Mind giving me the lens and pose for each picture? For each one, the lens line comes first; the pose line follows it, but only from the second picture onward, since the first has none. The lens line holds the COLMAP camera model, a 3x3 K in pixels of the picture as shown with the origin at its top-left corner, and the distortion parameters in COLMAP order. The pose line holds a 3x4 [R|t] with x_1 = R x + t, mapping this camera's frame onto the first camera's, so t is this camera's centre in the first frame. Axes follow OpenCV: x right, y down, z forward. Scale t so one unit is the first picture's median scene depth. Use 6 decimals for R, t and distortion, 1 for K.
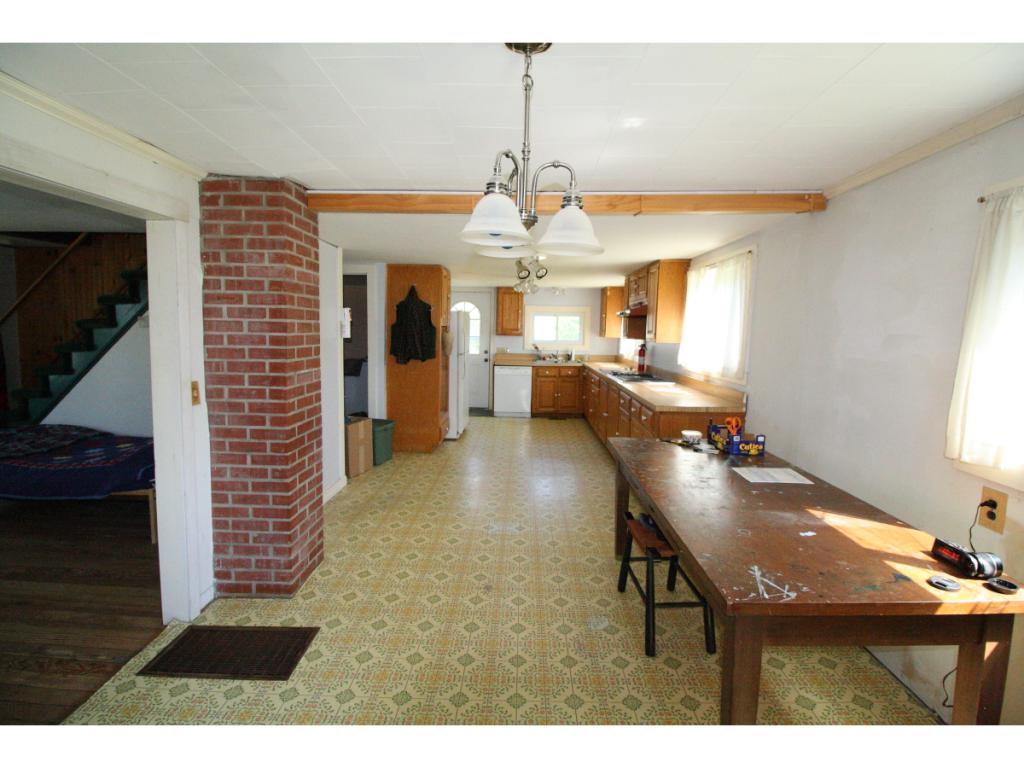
lens RADIAL K [[482.7, 0, 511.8], [0, 482.7, 374.9], [0, 0, 1]] dist [-0.019959, -0.002661]
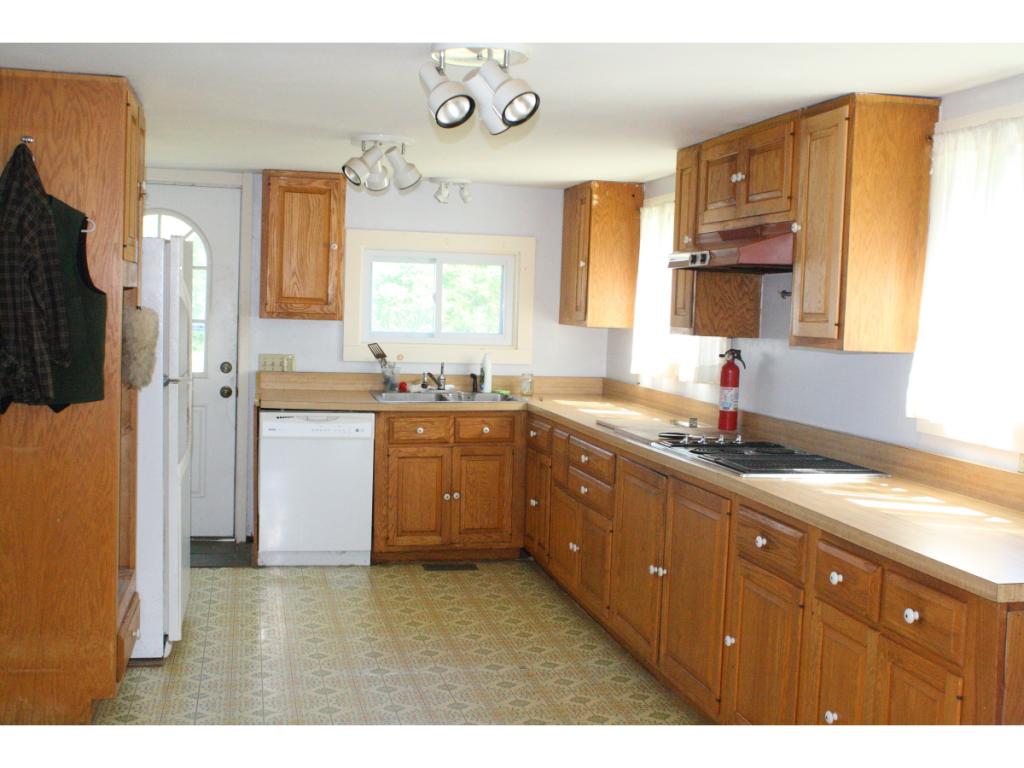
lens RADIAL K [[1187.5, 0, 510.9], [0, 1187.5, 386.8], [0, 0, 1]] dist [-0.097969, 0.000000]
pose [[0.969600, -0.002540, 0.244682, -0.071089], [0.007535, 0.999782, -0.019479, -0.019693], [-0.244580, 0.020731, 0.969408, 0.199291]]
